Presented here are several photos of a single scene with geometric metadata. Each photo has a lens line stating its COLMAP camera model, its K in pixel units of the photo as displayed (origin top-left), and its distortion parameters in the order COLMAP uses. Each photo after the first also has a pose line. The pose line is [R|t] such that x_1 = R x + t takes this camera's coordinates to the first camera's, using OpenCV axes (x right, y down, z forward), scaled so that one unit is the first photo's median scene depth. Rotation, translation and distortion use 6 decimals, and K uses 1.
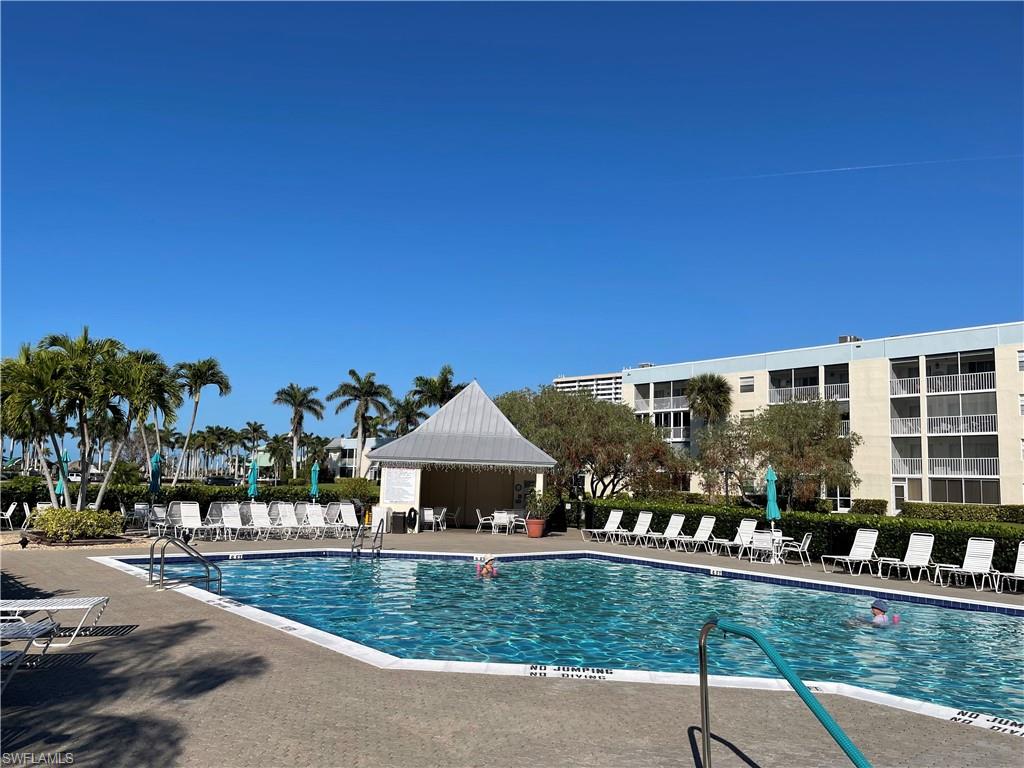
lens RADIAL K [[762.3, 0, 512.0], [0, 762.3, 384.0], [0, 0, 1]] dist [0.097645, -0.115032]
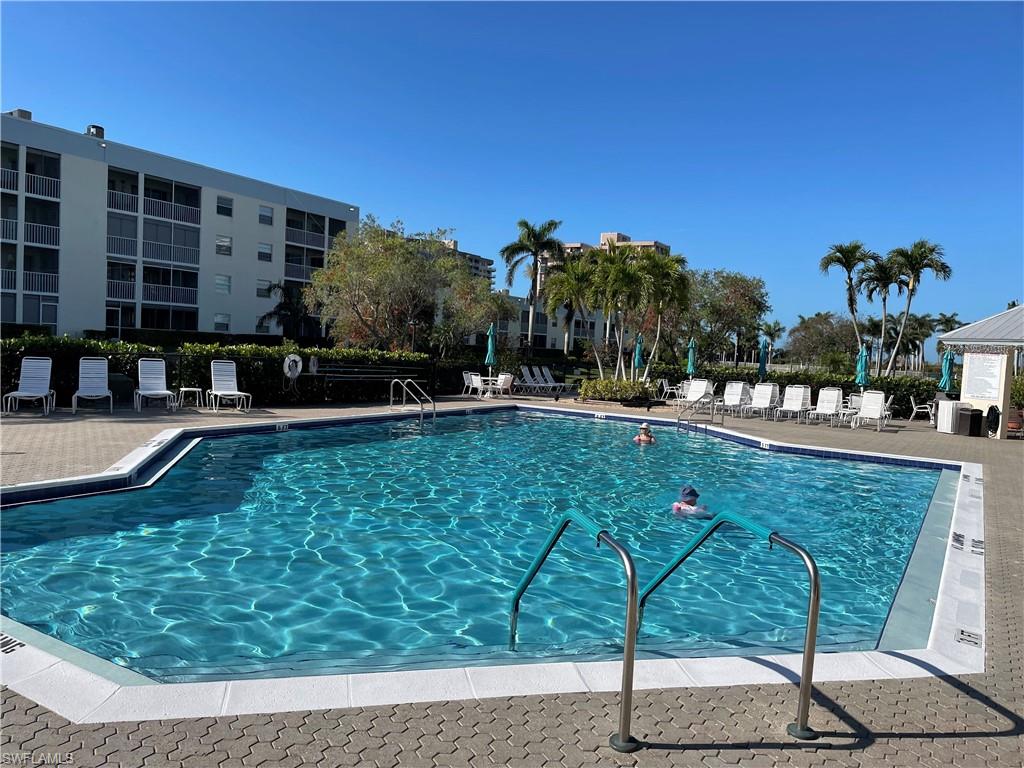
lens RADIAL K [[762.3, 0, 512.0], [0, 762.3, 384.0], [0, 0, 1]] dist [0.097645, -0.115032]
pose [[0.289369, 0.028320, -0.956799, 0.462928], [0.084086, 0.994946, 0.054879, 0.059371], [0.953517, -0.096334, 0.285525, 0.335089]]
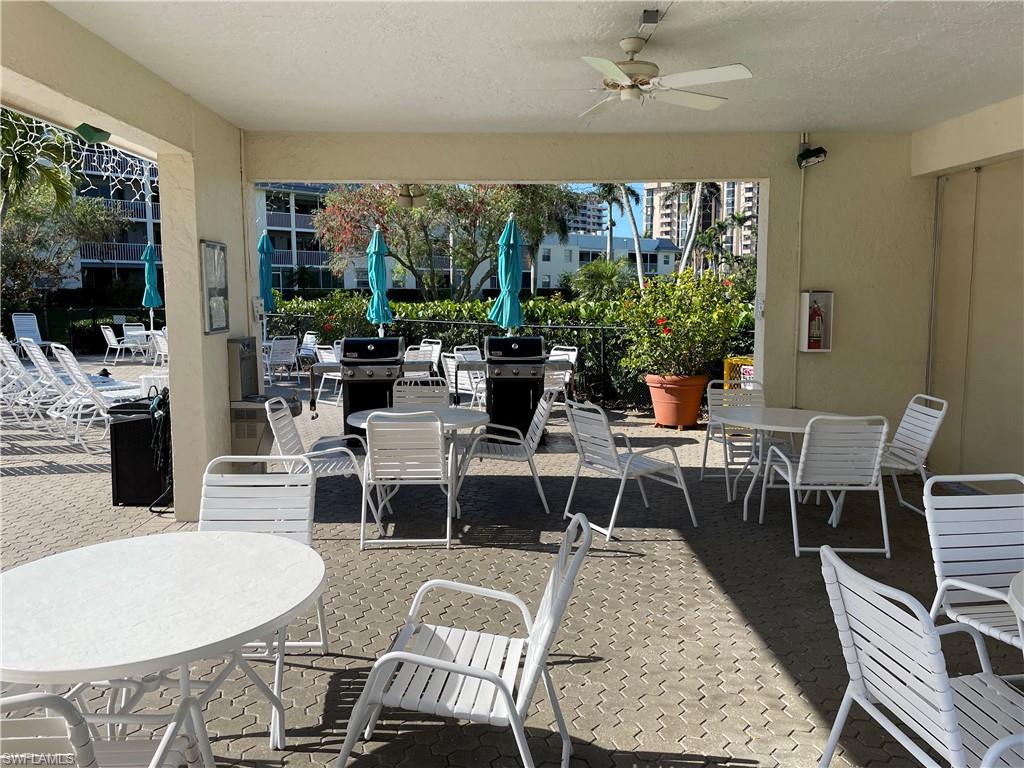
lens RADIAL K [[762.3, 0, 512.0], [0, 762.3, 384.0], [0, 0, 1]] dist [0.097645, -0.115032]
pose [[0.083170, 0.086668, -0.992759, 0.059705], [0.136616, 0.985814, 0.097507, 0.160176], [0.987126, -0.143737, 0.070150, 1.121487]]
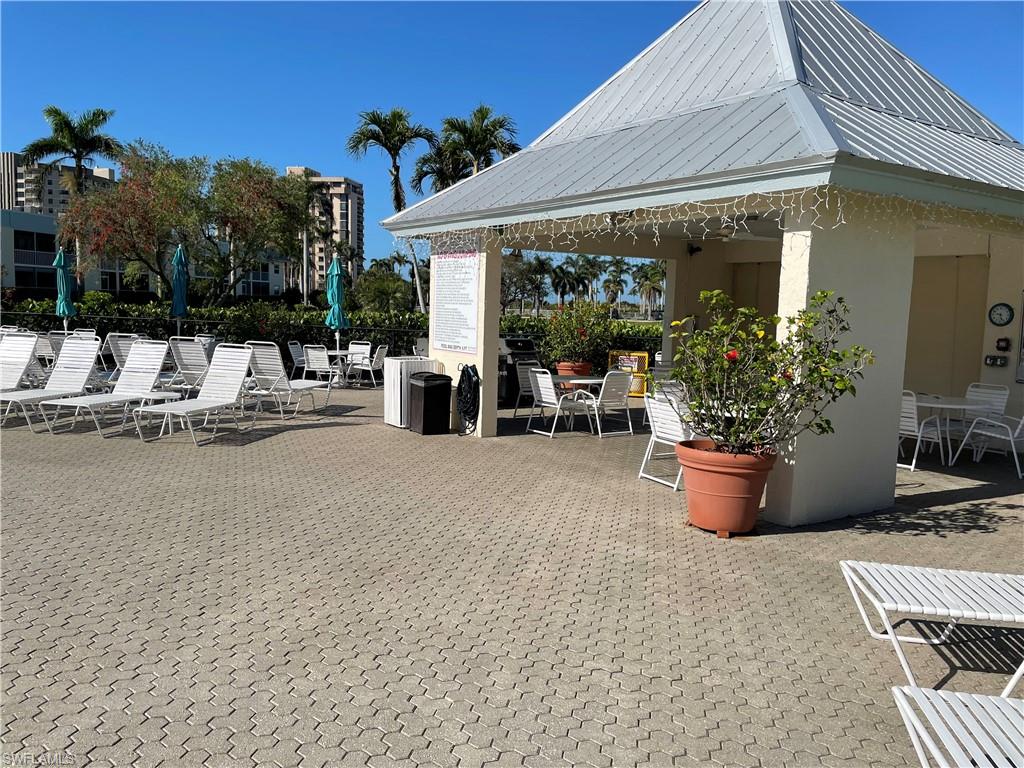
lens RADIAL K [[762.3, 0, 512.0], [0, 762.3, 384.0], [0, 0, 1]] dist [0.097645, -0.115032]
pose [[0.607860, 0.065301, -0.791355, 0.155740], [0.096722, 0.983102, 0.155418, 0.118531], [0.788132, -0.171014, 0.591272, 0.811589]]
